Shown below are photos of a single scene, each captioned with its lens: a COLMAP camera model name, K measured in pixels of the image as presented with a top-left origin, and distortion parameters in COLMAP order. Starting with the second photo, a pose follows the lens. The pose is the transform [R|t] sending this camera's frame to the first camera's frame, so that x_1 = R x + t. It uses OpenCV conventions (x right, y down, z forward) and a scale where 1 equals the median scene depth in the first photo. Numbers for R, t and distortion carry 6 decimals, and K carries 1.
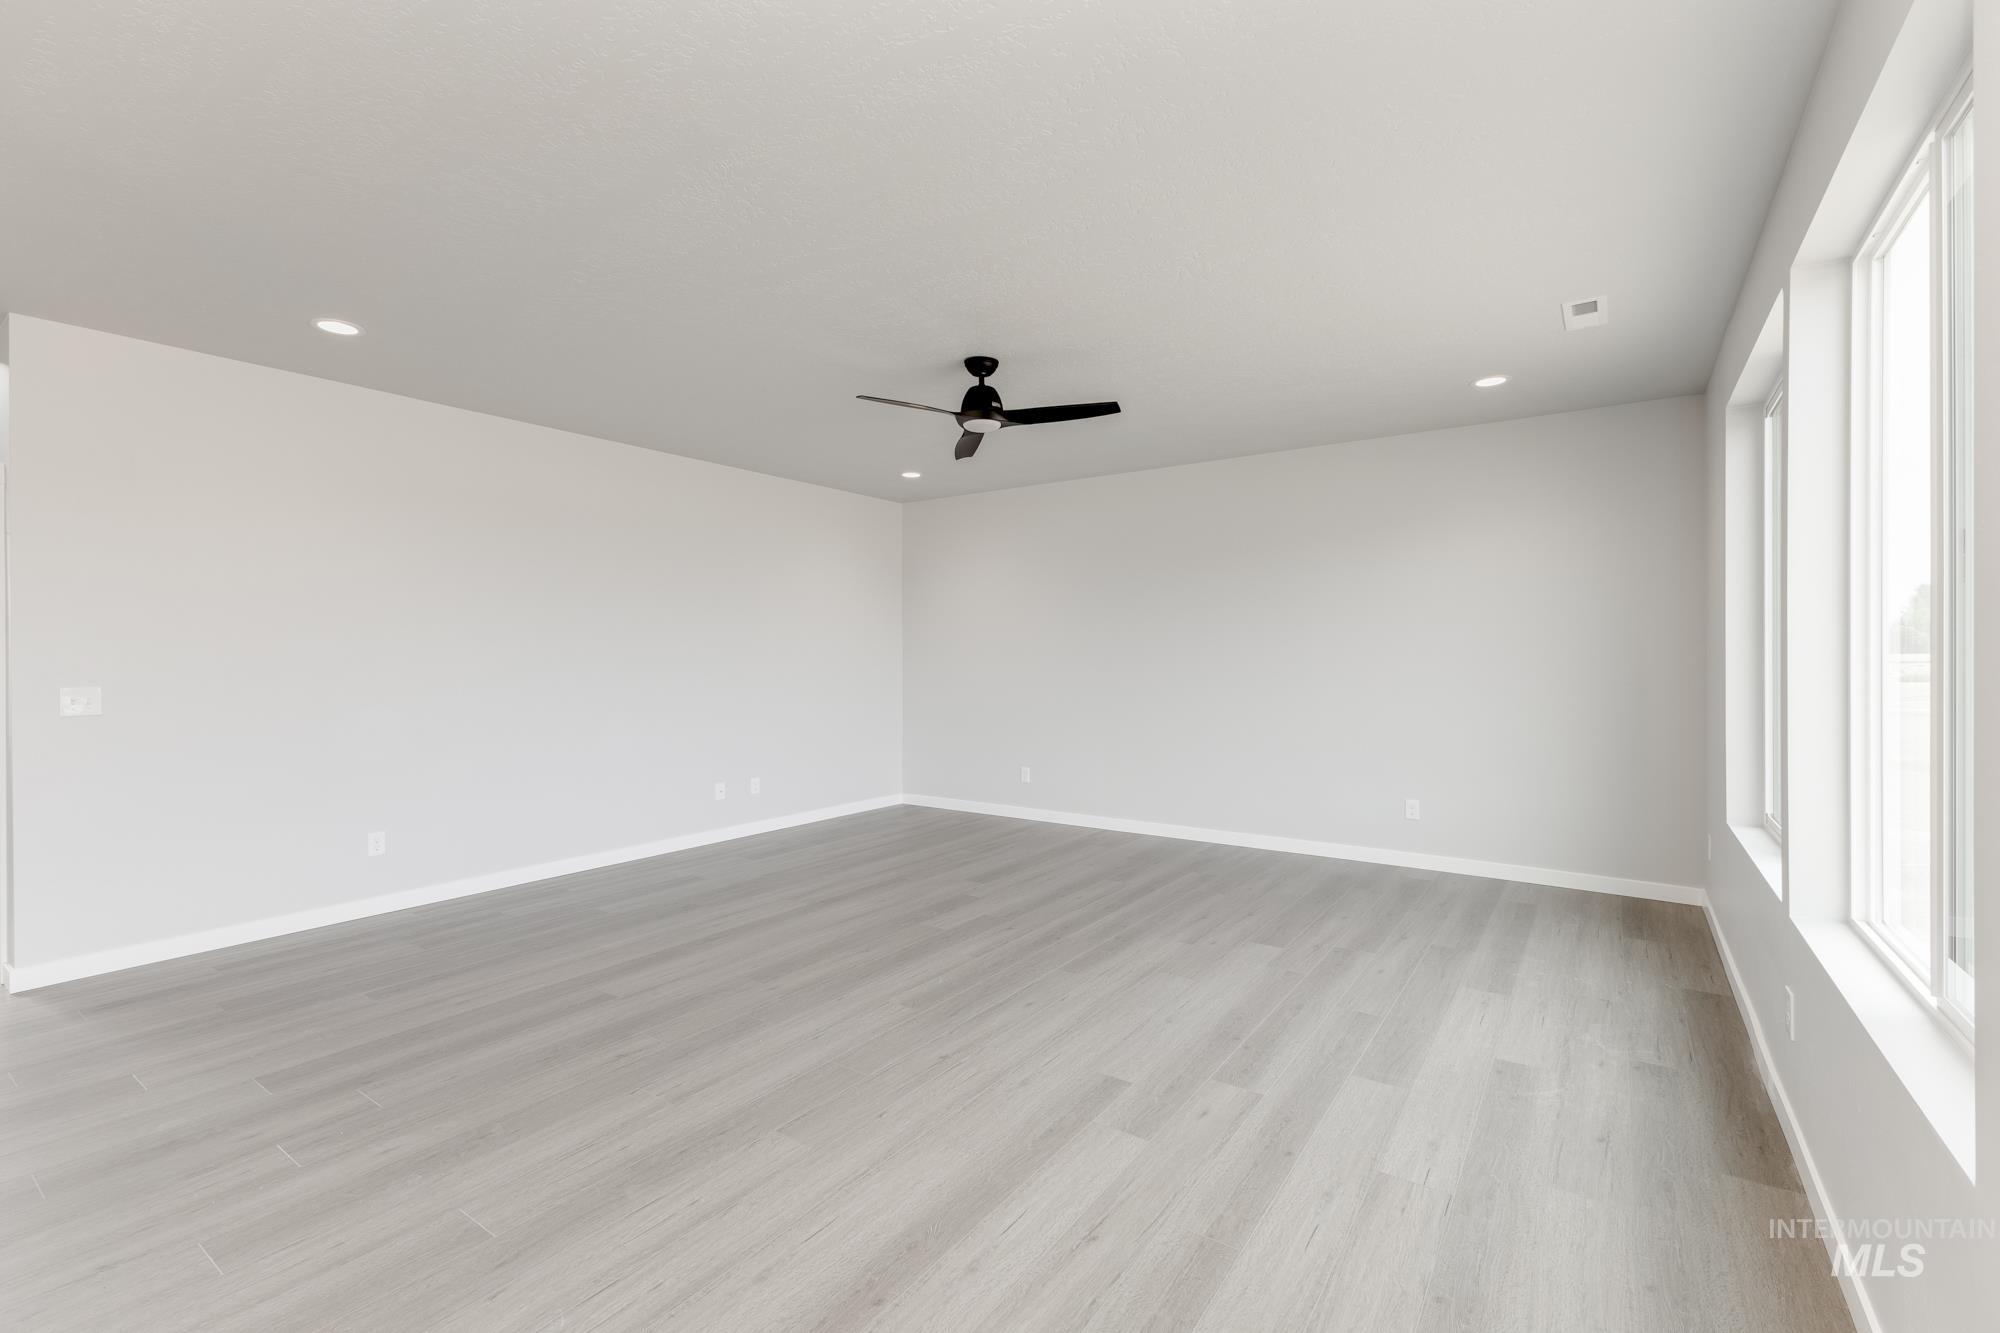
lens RADIAL K [[864.6, 0, 1006.8], [0, 864.6, 657.3], [0, 0, 1]] dist [0.010900, -0.002016]
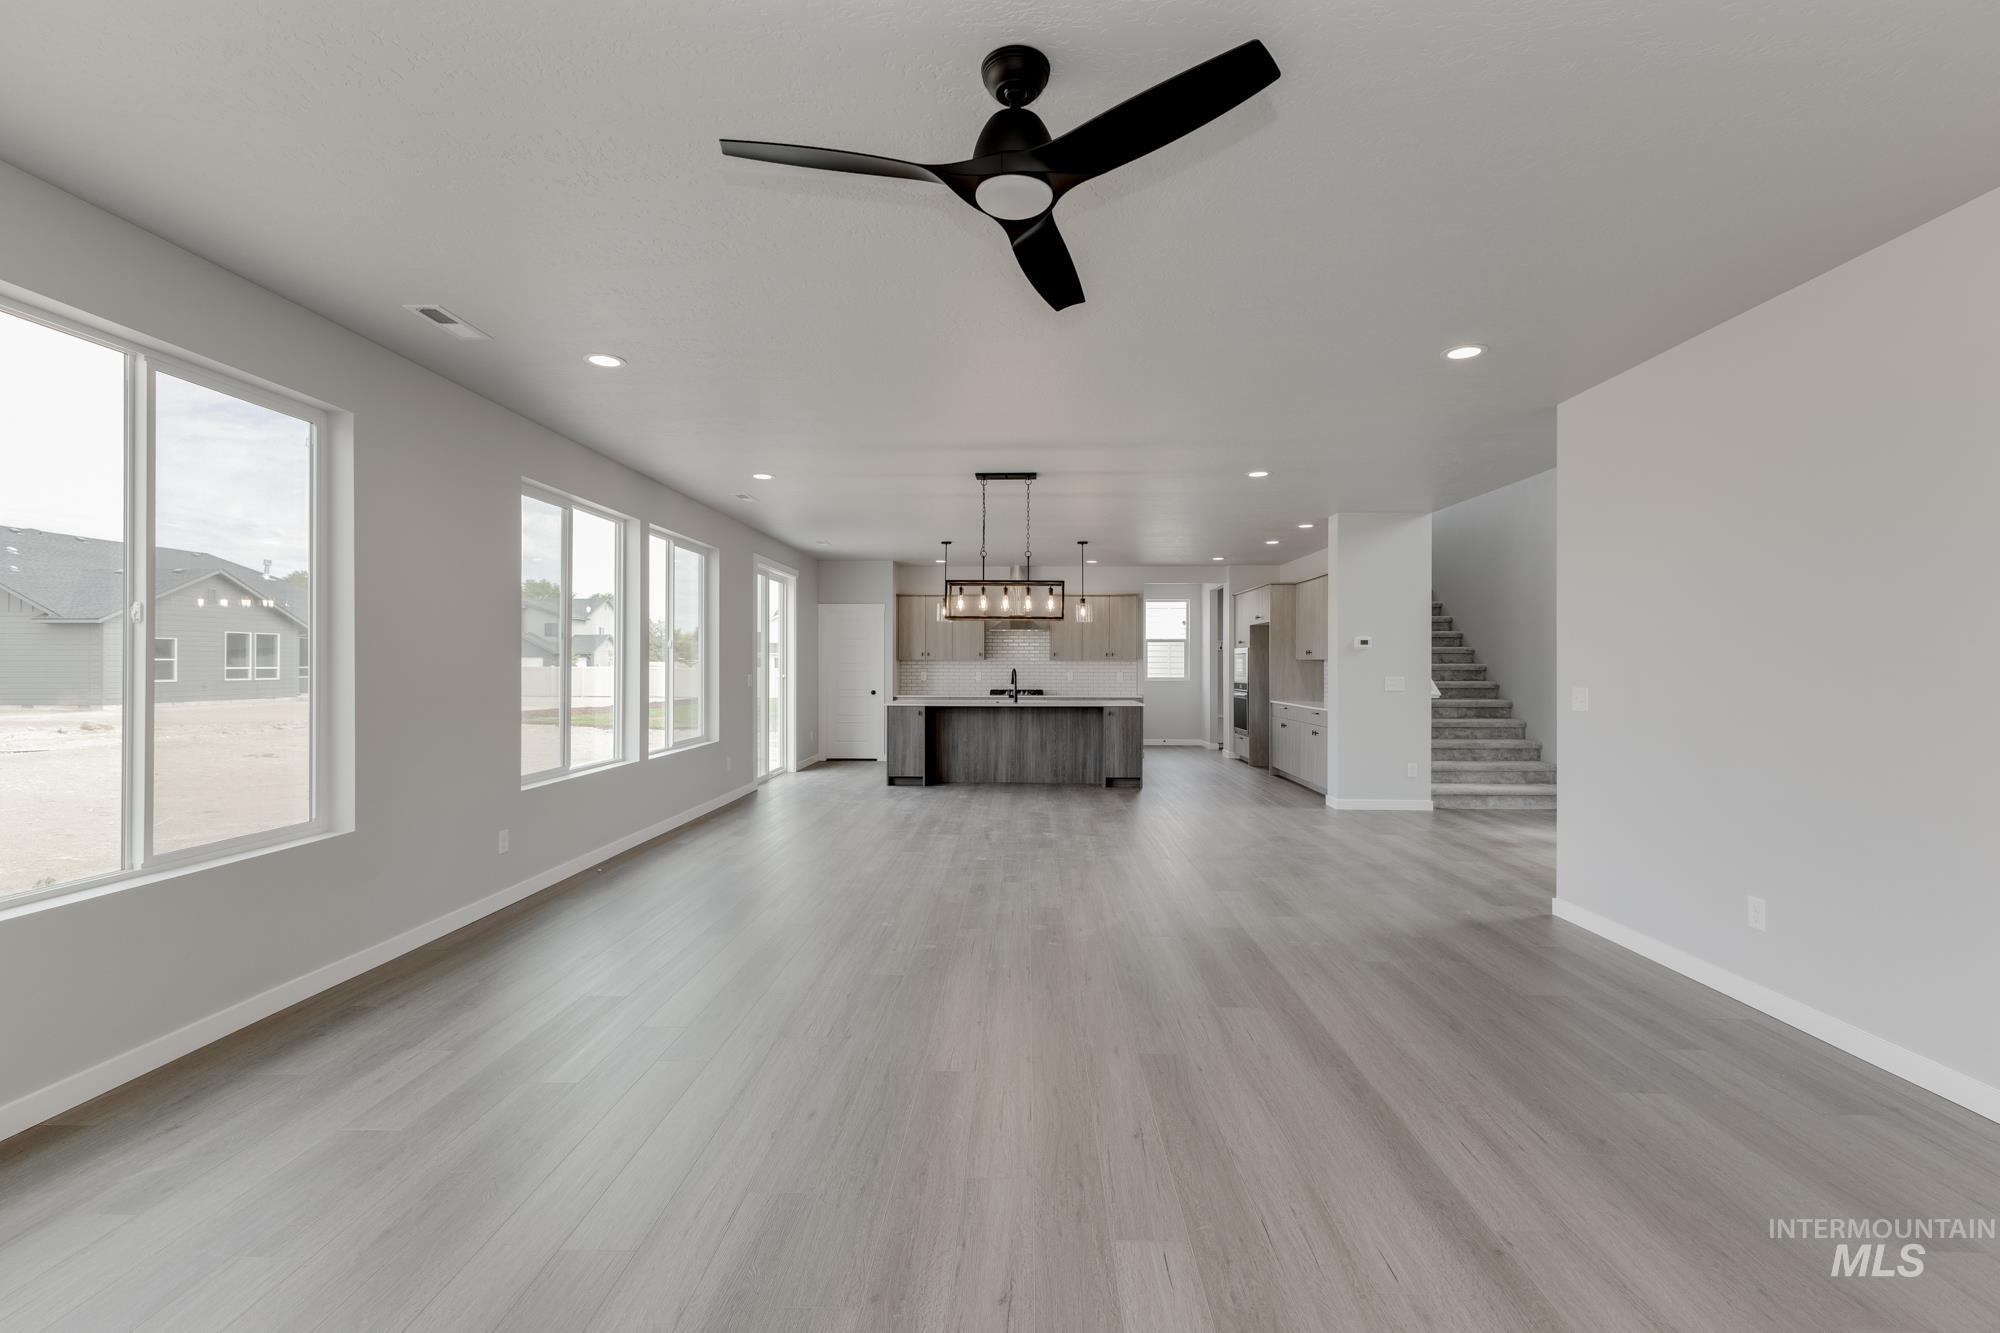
lens RADIAL K [[864.6, 0, 1003.4], [0, 864.6, 656.2], [0, 0, 1]] dist [0.010900, -0.002016]
pose [[-0.837455, -0.003178, -0.546496, 0.252061], [0.001301, 0.999969, -0.007809, -0.000625], [0.546504, -0.007251, -0.837425, 1.432278]]
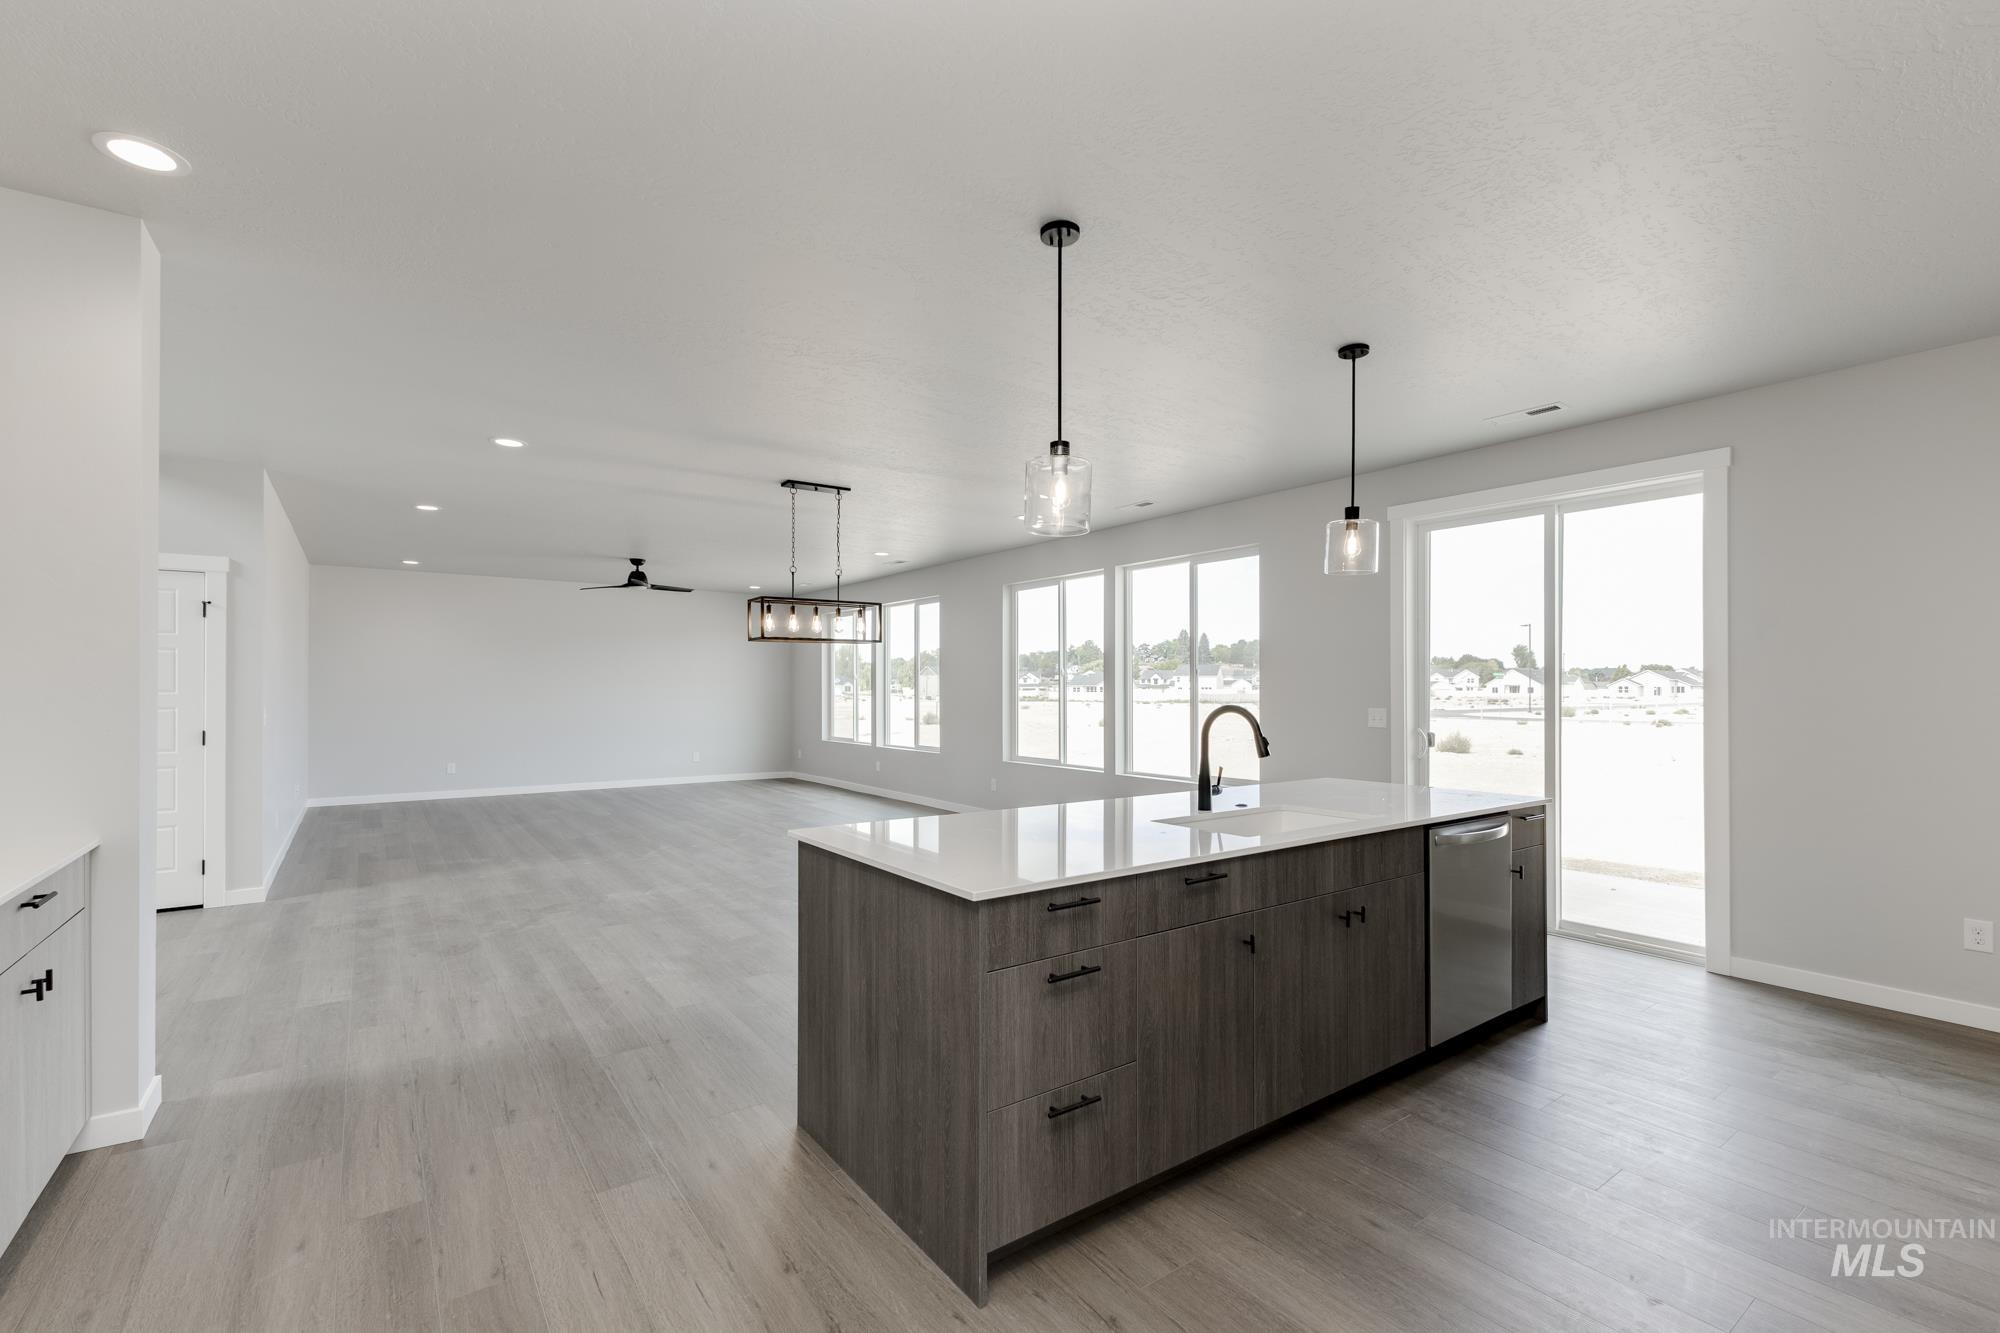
lens RADIAL K [[864.6, 0, 1000.5], [0, 864.6, 681.6], [0, 0, 1]] dist [0.010900, -0.002016]
pose [[0.328927, 0.011230, 0.944288, -1.895786], [-0.003283, 0.999937, -0.010748, 0.001680], [-0.944349, 0.000435, 0.328944, -0.664782]]
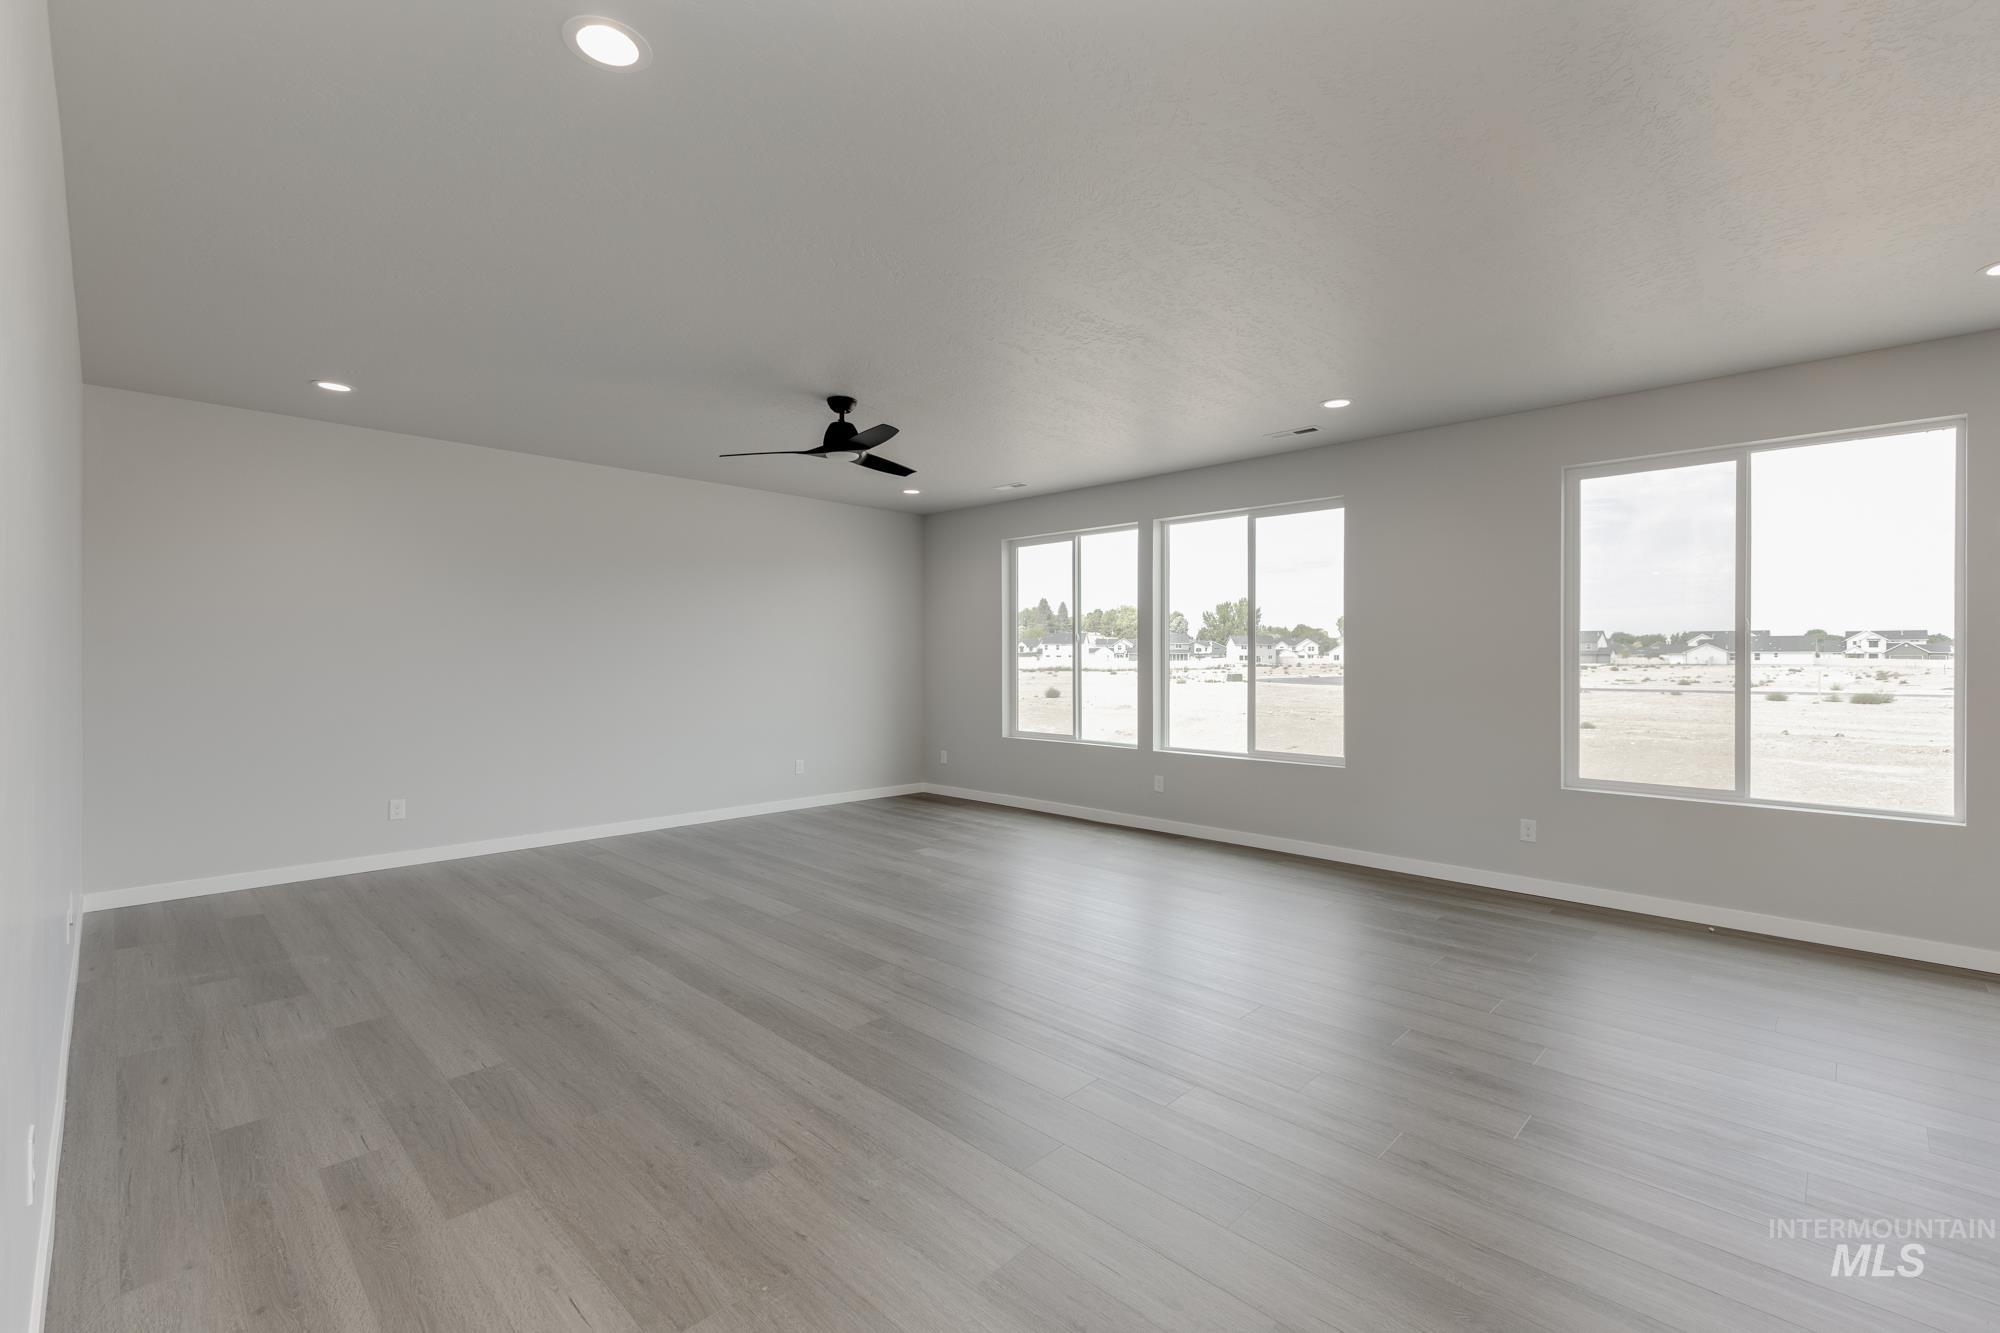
lens RADIAL K [[864.6, 0, 1002.6], [0, 864.6, 659.5], [0, 0, 1]] dist [0.010900, -0.002016]
pose [[0.168608, 0.000097, 0.985683, -1.144045], [-0.002826, 0.999996, 0.000385, 0.001749], [-0.985679, -0.002851, 0.168607, 0.602766]]
